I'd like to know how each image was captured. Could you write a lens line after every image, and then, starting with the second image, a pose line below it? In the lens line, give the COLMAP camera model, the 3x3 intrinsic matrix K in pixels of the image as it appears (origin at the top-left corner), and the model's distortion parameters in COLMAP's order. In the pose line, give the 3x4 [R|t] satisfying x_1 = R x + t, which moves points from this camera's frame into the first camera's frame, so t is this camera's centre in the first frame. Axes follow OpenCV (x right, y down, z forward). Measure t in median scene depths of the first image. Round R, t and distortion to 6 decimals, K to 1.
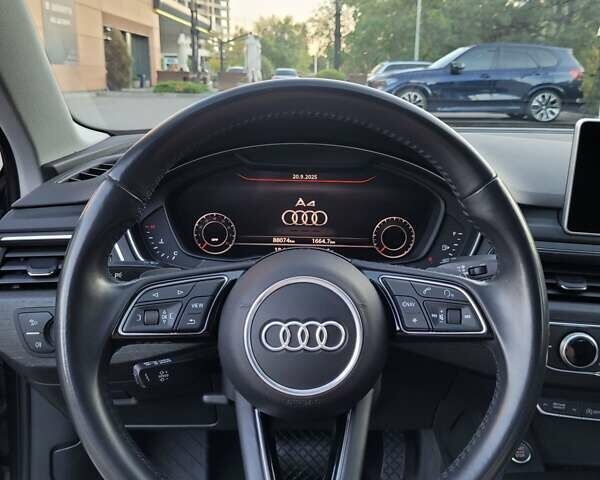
lens RADIAL K [[613.5, 0, 300.0], [0, 613.5, 240.0], [0, 0, 1]] dist [-0.011266, -0.010935]
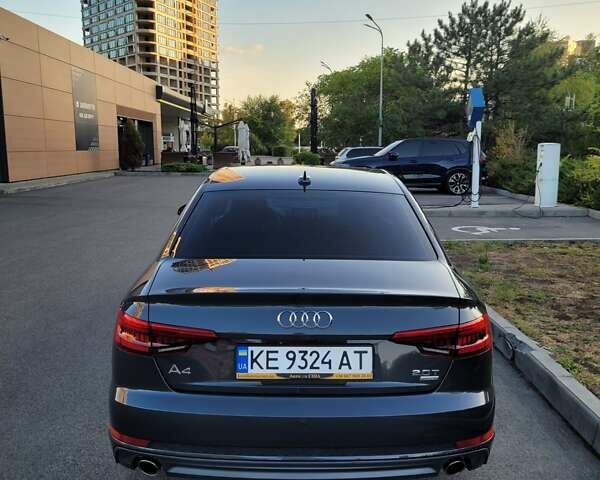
lens RADIAL K [[621.5, 0, 300.0], [0, 621.5, 240.0], [0, 0, 1]] dist [0.013315, -0.009235]
pose [[0.999751, -0.012702, 0.018333, 0.009392], [0.014654, 0.993759, -0.110582, 0.028175], [-0.016814, 0.110823, 0.993698, -0.177571]]
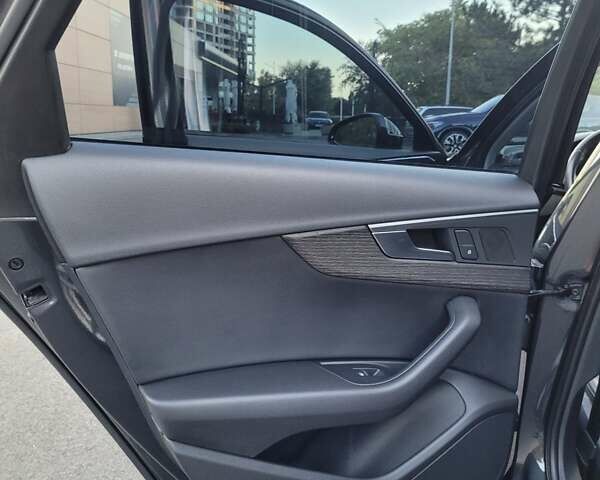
lens RADIAL K [[611.3, 0, 292.8], [0, 611.3, 239.5], [0, 0, 1]] dist [-0.003565, -0.006778]
pose [[0.999240, 0.014389, -0.036239, -0.036083], [-0.016702, 0.997786, -0.064371, 0.013106], [0.035233, 0.064927, 0.997268, -0.051534]]
